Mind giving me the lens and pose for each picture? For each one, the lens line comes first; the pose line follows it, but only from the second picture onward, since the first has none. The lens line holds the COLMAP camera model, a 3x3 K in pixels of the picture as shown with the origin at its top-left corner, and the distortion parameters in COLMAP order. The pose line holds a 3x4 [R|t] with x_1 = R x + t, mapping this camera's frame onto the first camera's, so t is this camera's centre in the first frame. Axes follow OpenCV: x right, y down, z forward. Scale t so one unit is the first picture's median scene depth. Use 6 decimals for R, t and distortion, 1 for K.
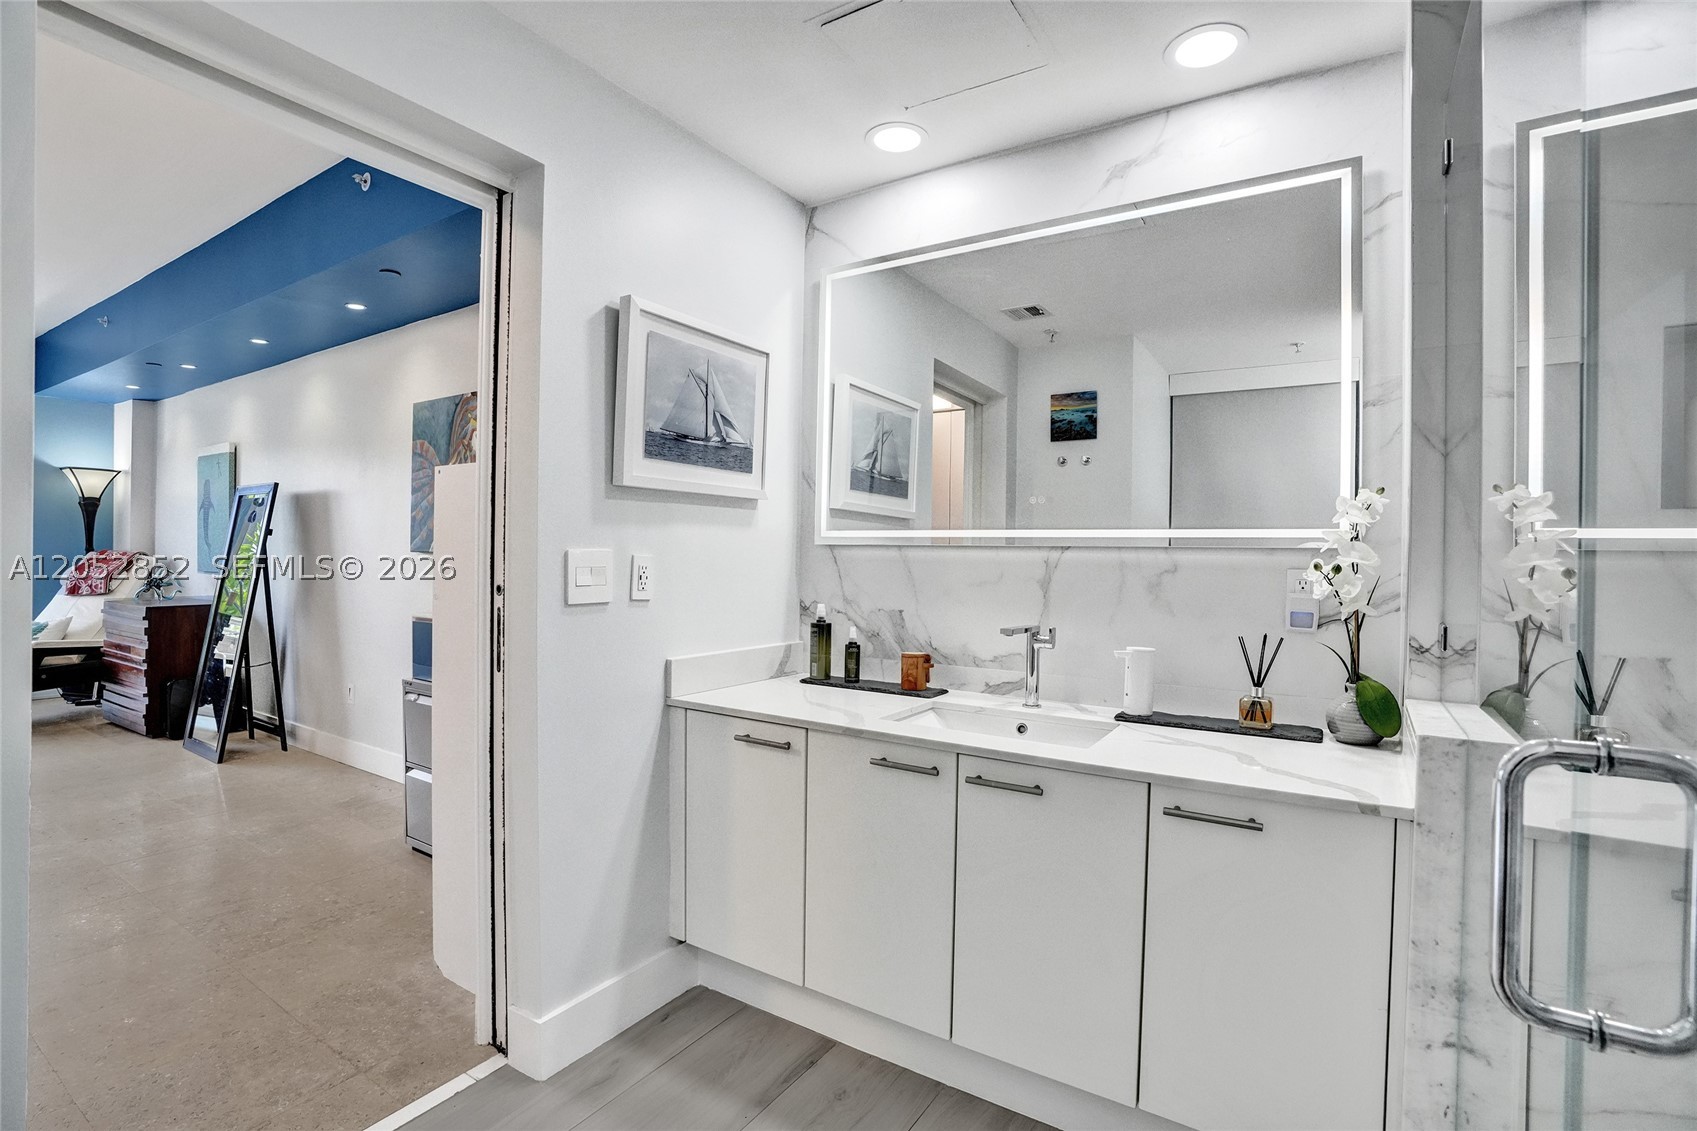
lens RADIAL K [[798.0, 0, 863.4], [0, 798.0, 557.1], [0, 0, 1]] dist [-0.053581, 0.016652]
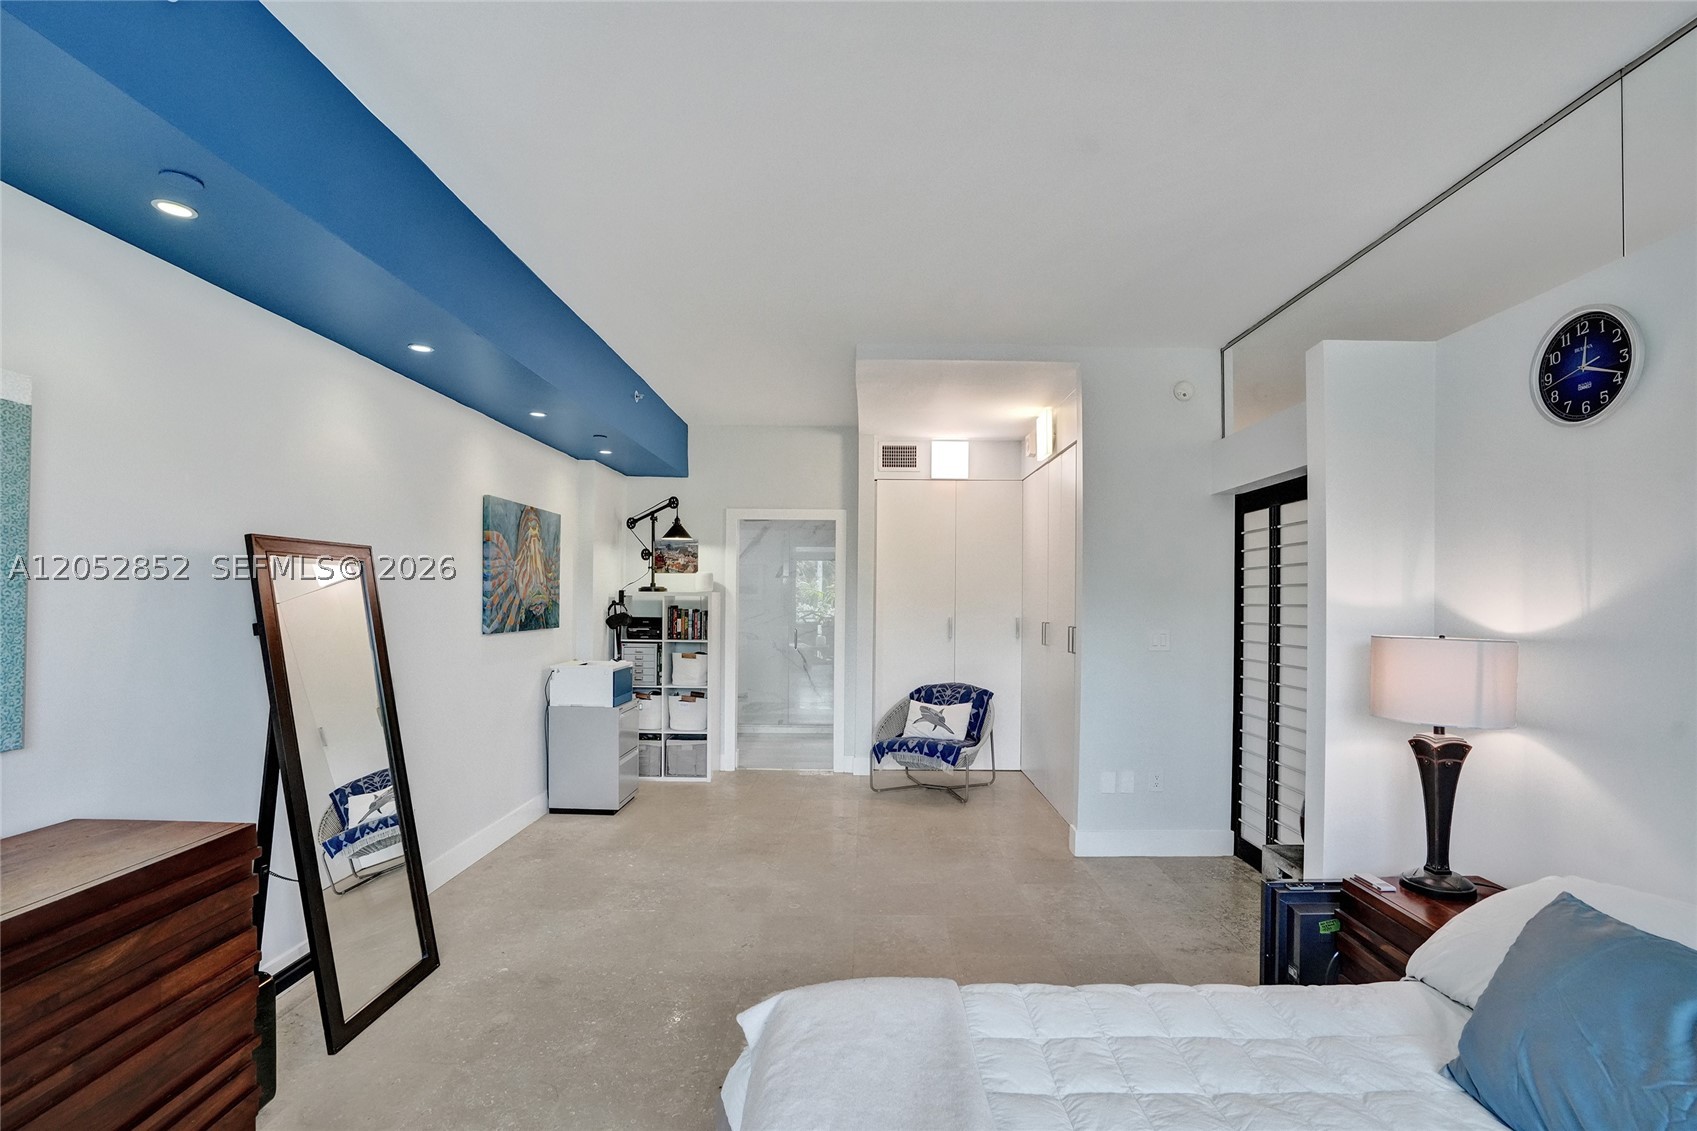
lens RADIAL K [[798.0, 0, 855.5], [0, 798.0, 598.4], [0, 0, 1]] dist [-0.053581, 0.016652]
pose [[-0.536571, -0.017274, 0.843678, -1.432438], [-0.011111, 0.999848, 0.013405, -0.061972], [-0.843782, -0.002181, -0.536682, 0.946203]]
